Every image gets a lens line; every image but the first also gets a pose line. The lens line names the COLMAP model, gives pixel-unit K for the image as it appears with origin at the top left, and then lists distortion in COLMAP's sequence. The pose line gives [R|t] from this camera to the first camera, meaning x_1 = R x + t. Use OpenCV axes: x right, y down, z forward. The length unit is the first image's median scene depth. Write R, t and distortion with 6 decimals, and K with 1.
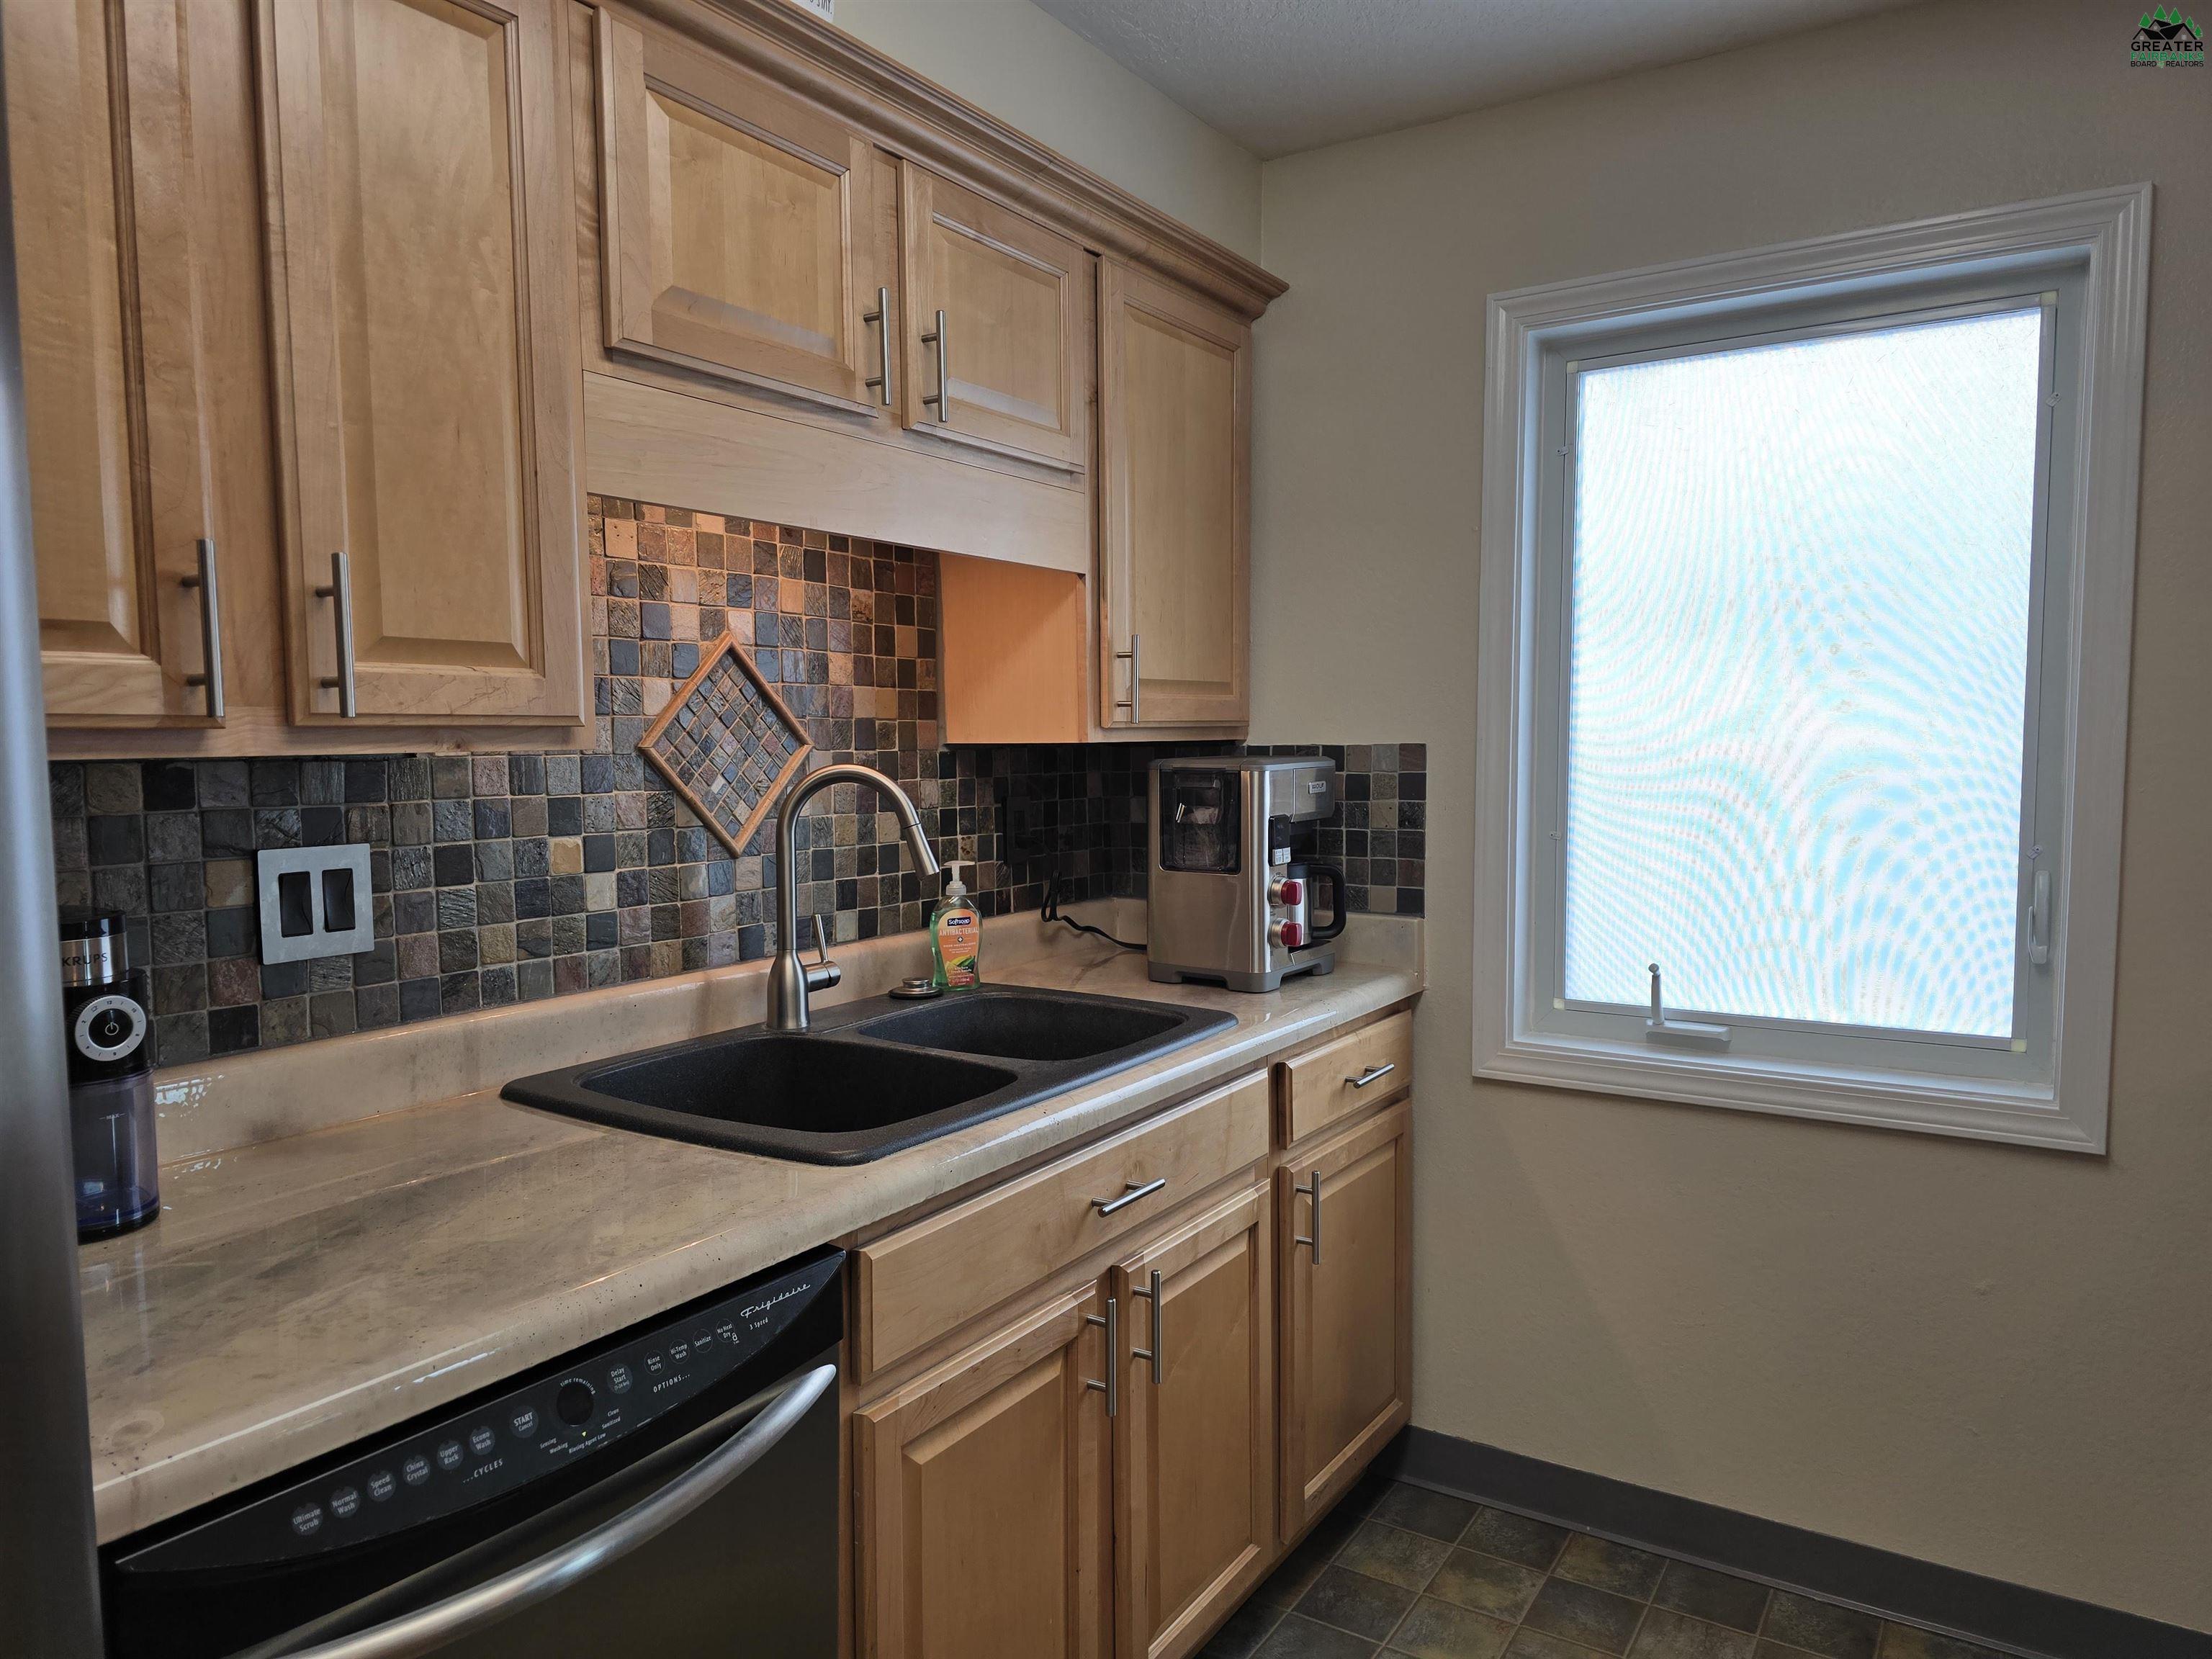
lens RADIAL K [[1488.6, 0, 1113.9], [0, 1488.6, 840.7], [0, 0, 1]] dist [0.059518, -0.052303]
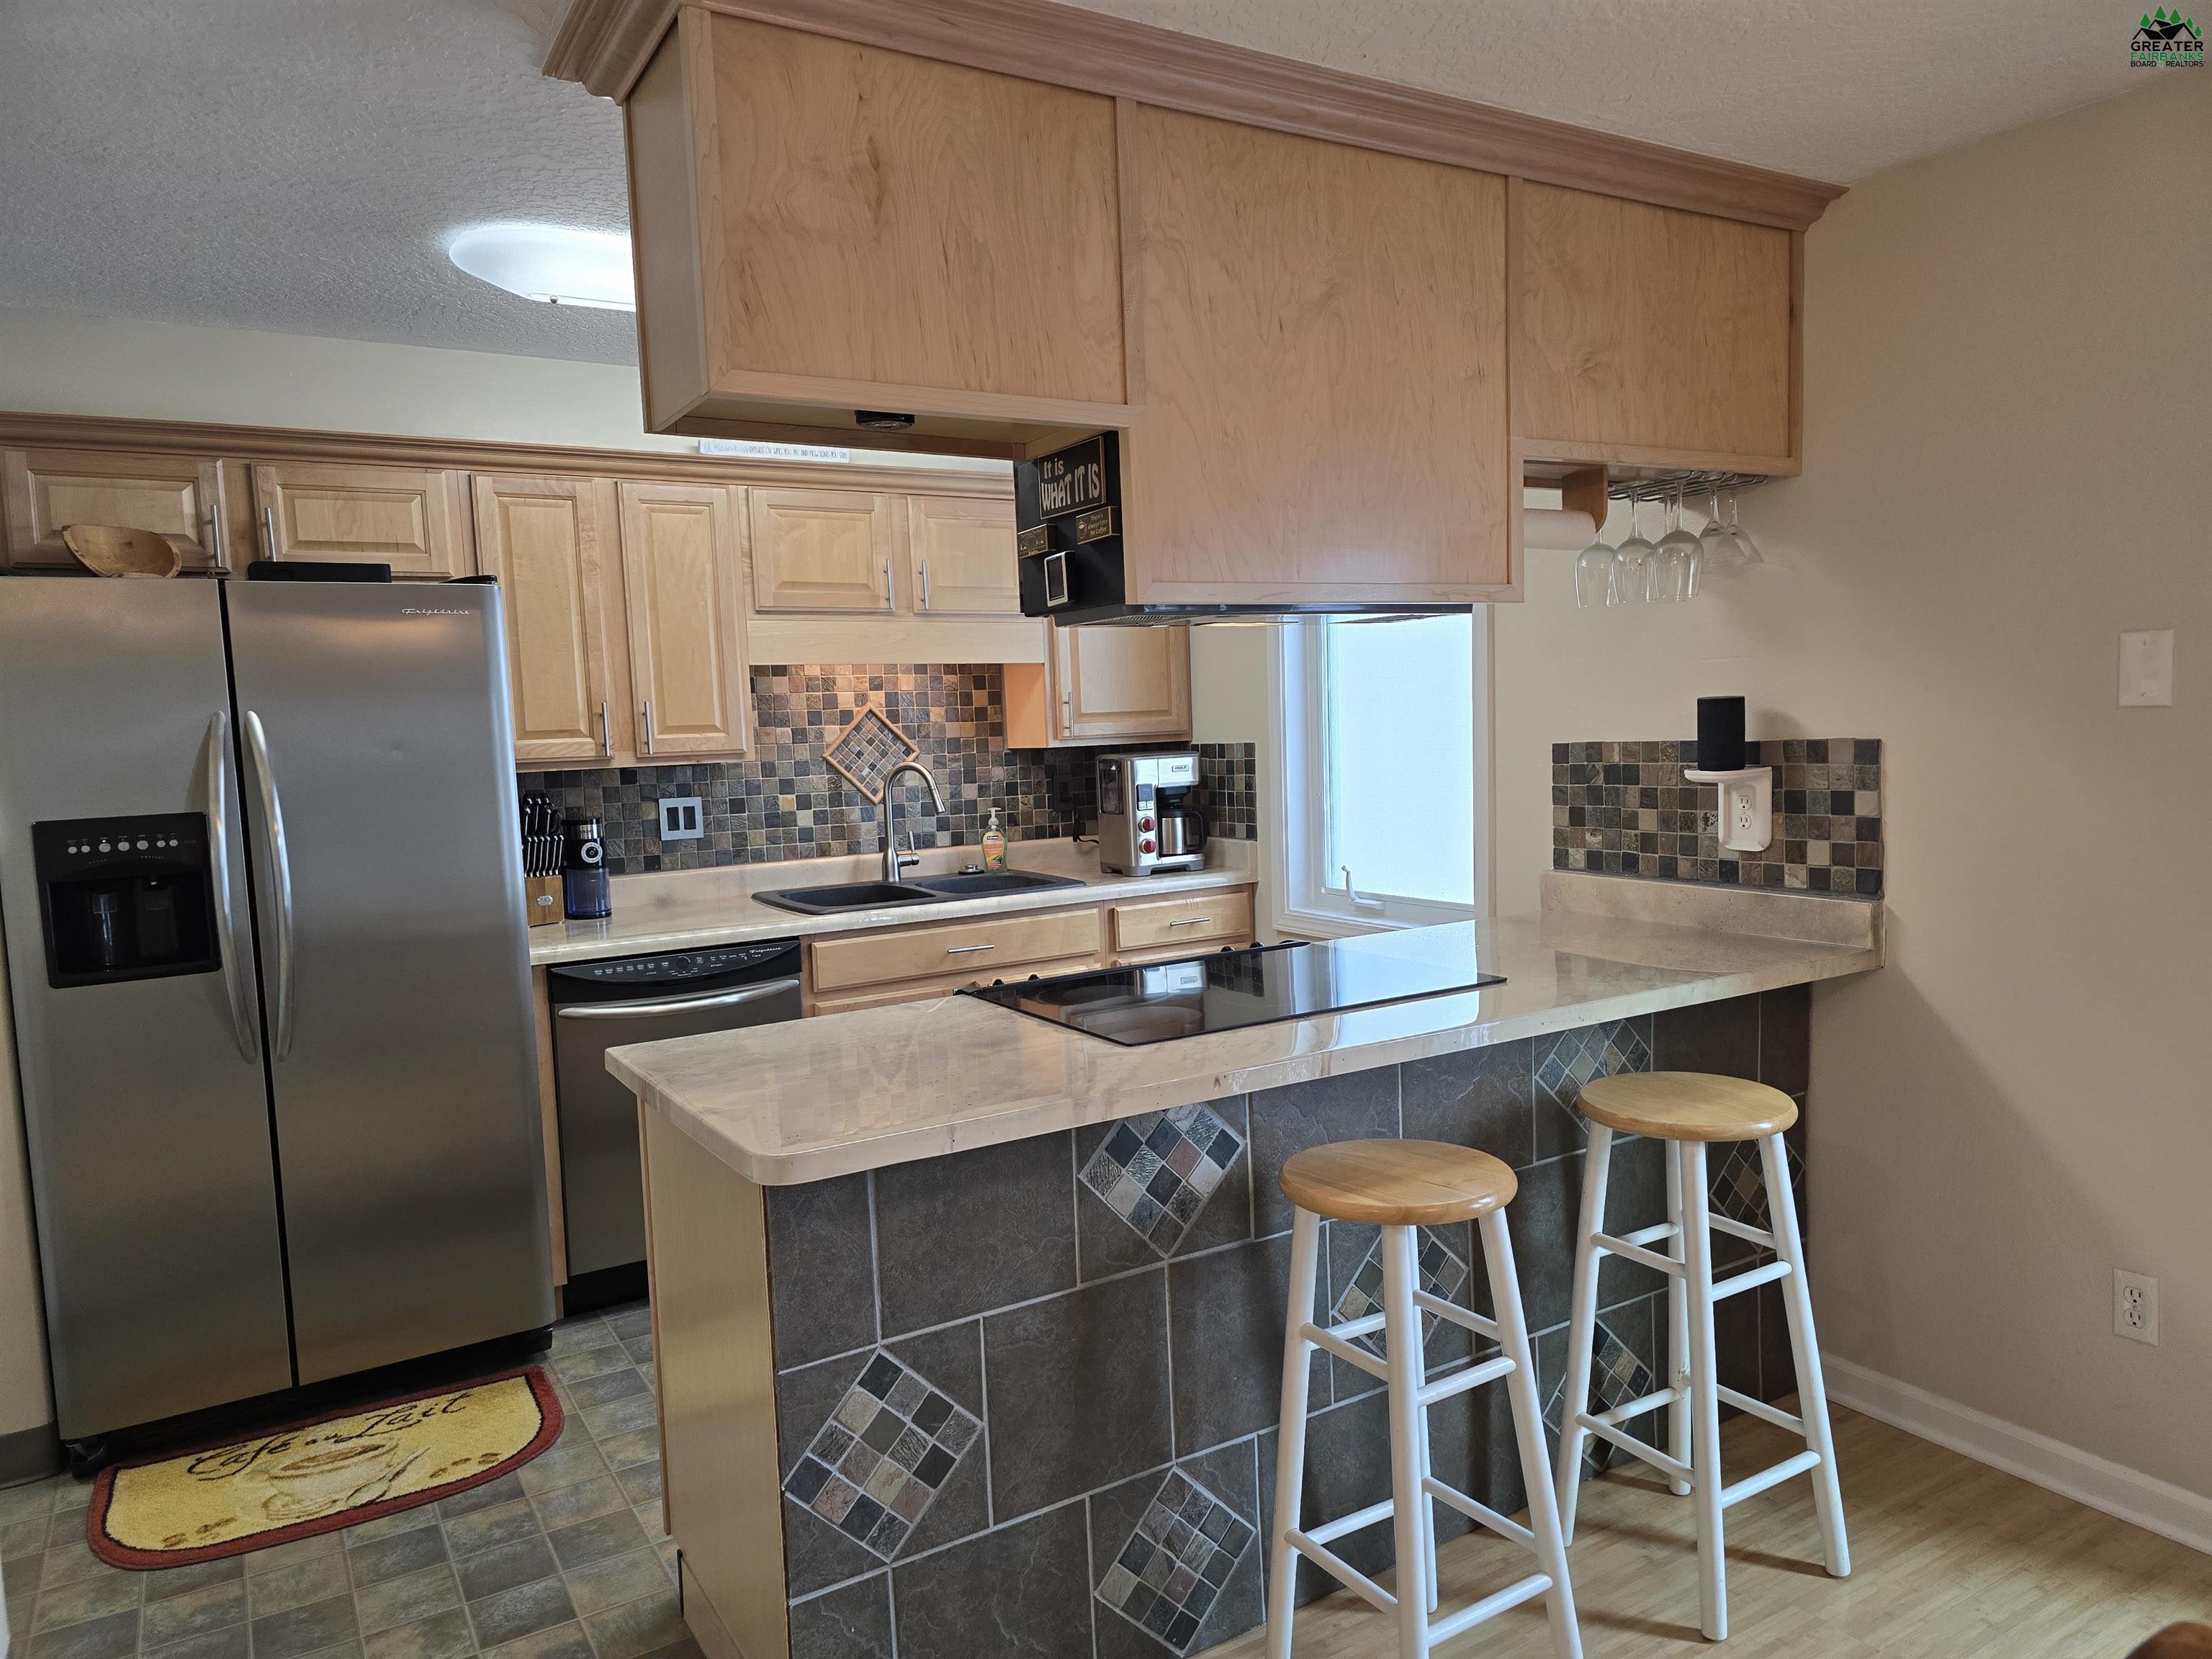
lens RADIAL K [[1488.6, 0, 1119.2], [0, 1488.6, 843.7], [0, 0, 1]] dist [0.059518, -0.052303]
pose [[0.895025, 0.010250, -0.445899, 1.062904], [-0.001099, 0.999784, 0.020776, 0.023103], [0.446015, -0.018106, 0.894842, -0.815331]]
